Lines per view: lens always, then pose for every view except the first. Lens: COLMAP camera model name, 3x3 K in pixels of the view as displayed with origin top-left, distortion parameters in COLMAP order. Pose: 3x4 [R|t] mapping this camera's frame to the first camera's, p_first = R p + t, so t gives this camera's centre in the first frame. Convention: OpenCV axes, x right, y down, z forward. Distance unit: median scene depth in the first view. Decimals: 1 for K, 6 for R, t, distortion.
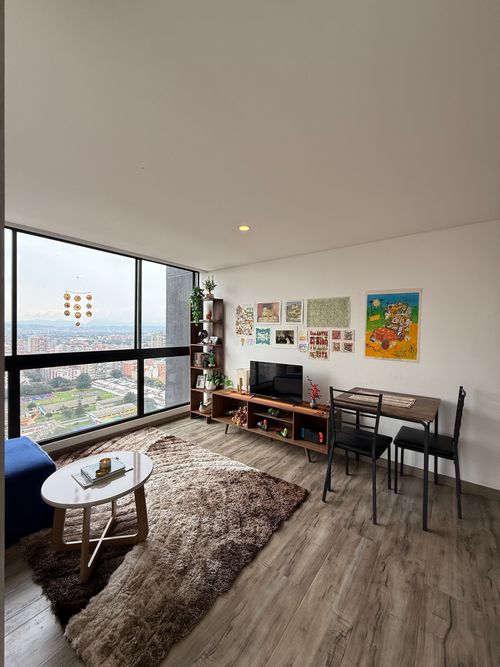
lens RADIAL K [[267.2, 0, 249.4], [0, 267.2, 334.2], [0, 0, 1]] dist [0.001235, 0.000476]
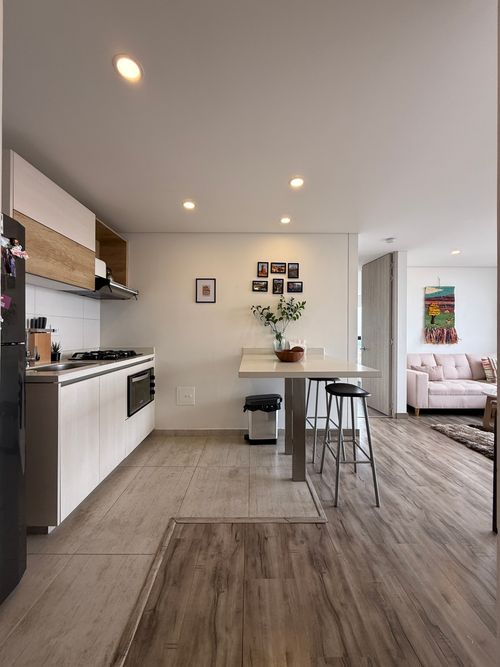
lens RADIAL K [[267.2, 0, 250.4], [0, 267.2, 333.9], [0, 0, 1]] dist [0.001235, 0.000476]
pose [[-0.792755, -0.013140, -0.609399, 1.544379], [-0.018914, 0.999816, 0.003047, 0.098047], [0.609247, 0.013942, -0.792858, 1.018884]]
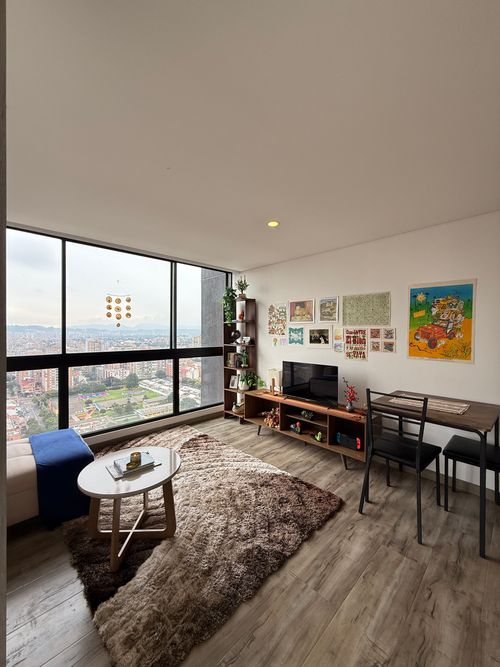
lens RADIAL K [[267.2, 0, 249.3], [0, 267.2, 334.3], [0, 0, 1]] dist [0.001235, 0.000476]
pose [[0.989932, -0.006603, -0.141386, 0.033112], [0.005449, 0.999949, -0.008548, 0.015582], [0.141435, 0.007691, 0.989918, 0.028526]]
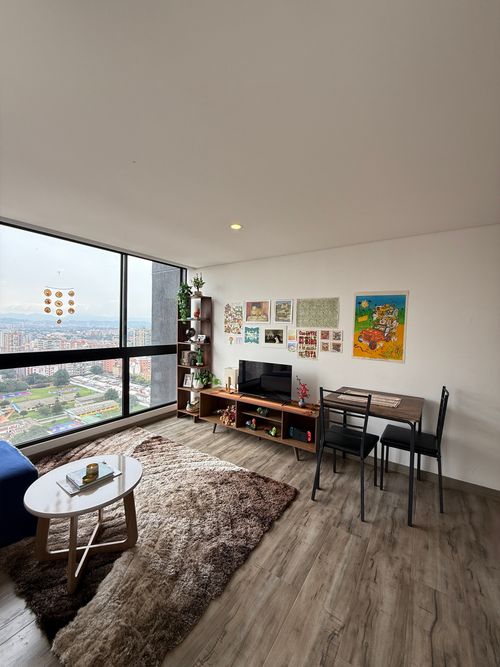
lens RADIAL K [[267.2, 0, 249.5], [0, 267.2, 334.5], [0, 0, 1]] dist [0.001235, 0.000476]
pose [[0.998270, 0.008353, 0.058205, -0.026196], [-0.009215, 0.999852, 0.014557, -0.015241], [-0.058074, -0.015068, 0.998199, 0.009592]]
